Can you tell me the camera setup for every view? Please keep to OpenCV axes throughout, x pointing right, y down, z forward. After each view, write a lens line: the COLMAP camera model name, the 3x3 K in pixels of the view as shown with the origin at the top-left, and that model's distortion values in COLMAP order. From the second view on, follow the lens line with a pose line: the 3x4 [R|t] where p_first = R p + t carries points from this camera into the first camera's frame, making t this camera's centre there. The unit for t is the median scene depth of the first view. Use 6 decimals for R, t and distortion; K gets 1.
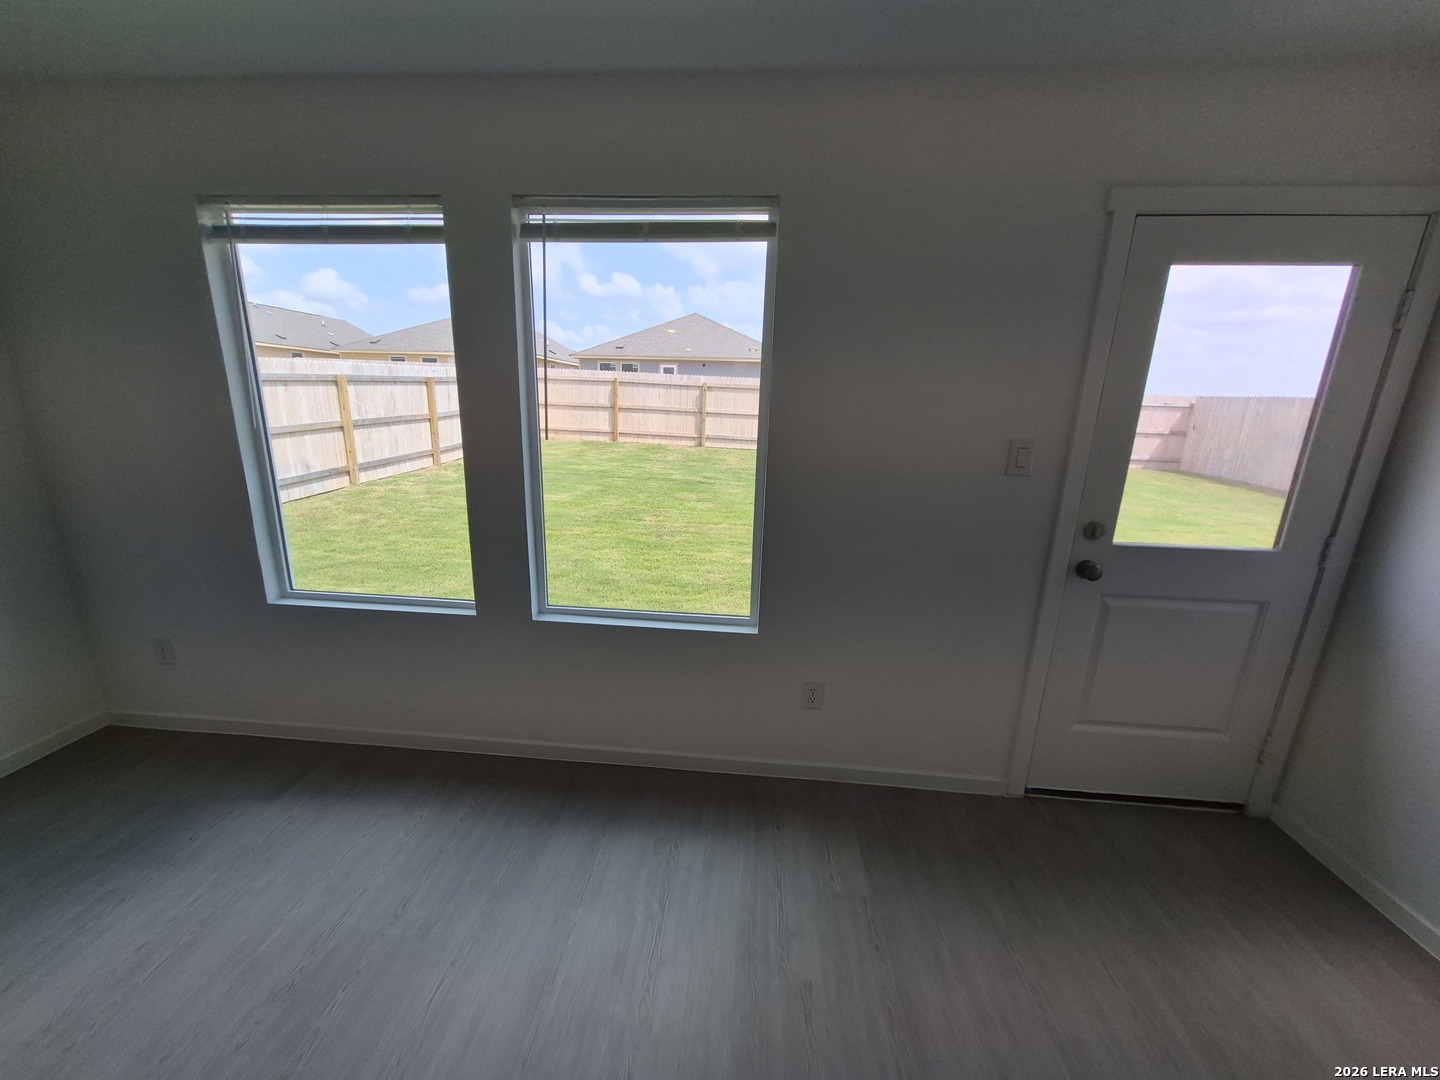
lens RADIAL K [[577.8, 0, 697.1], [0, 577.8, 541.5], [0, 0, 1]] dist [-0.001188, -0.000143]
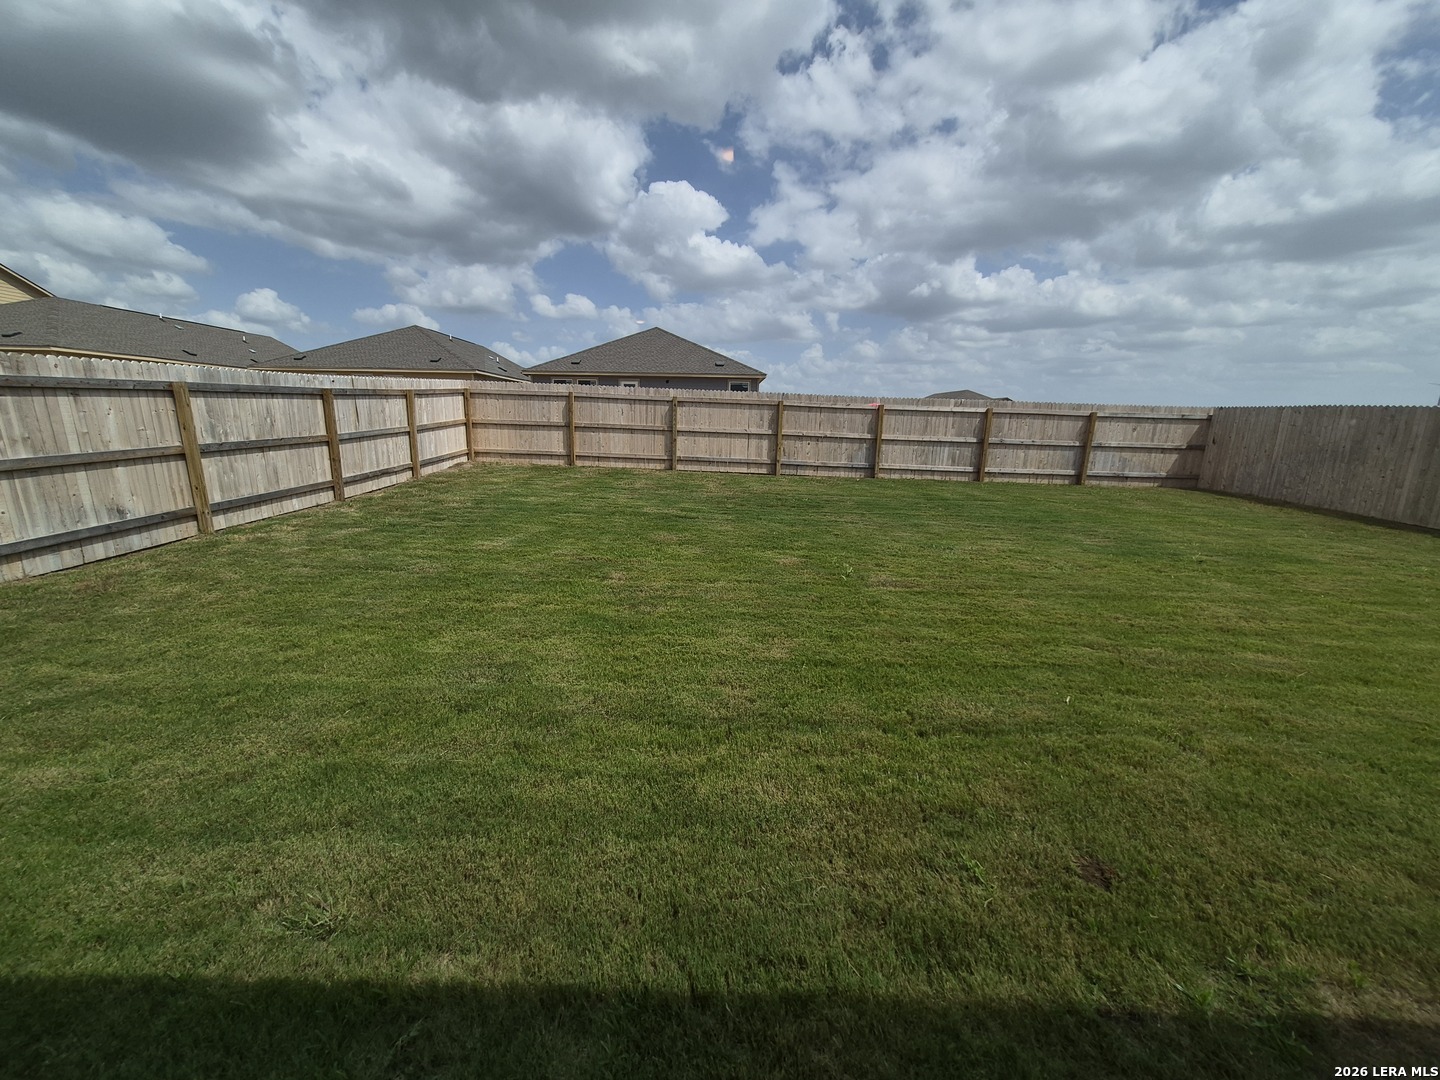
lens RADIAL K [[568.4, 0, 715.9], [0, 568.4, 549.1], [0, 0, 1]] dist [0.001049, -0.000174]
pose [[0.994705, -0.030358, 0.098190, -0.020086], [0.032050, 0.999363, -0.015694, -0.039004], [-0.097651, 0.018758, 0.995044, 0.190080]]
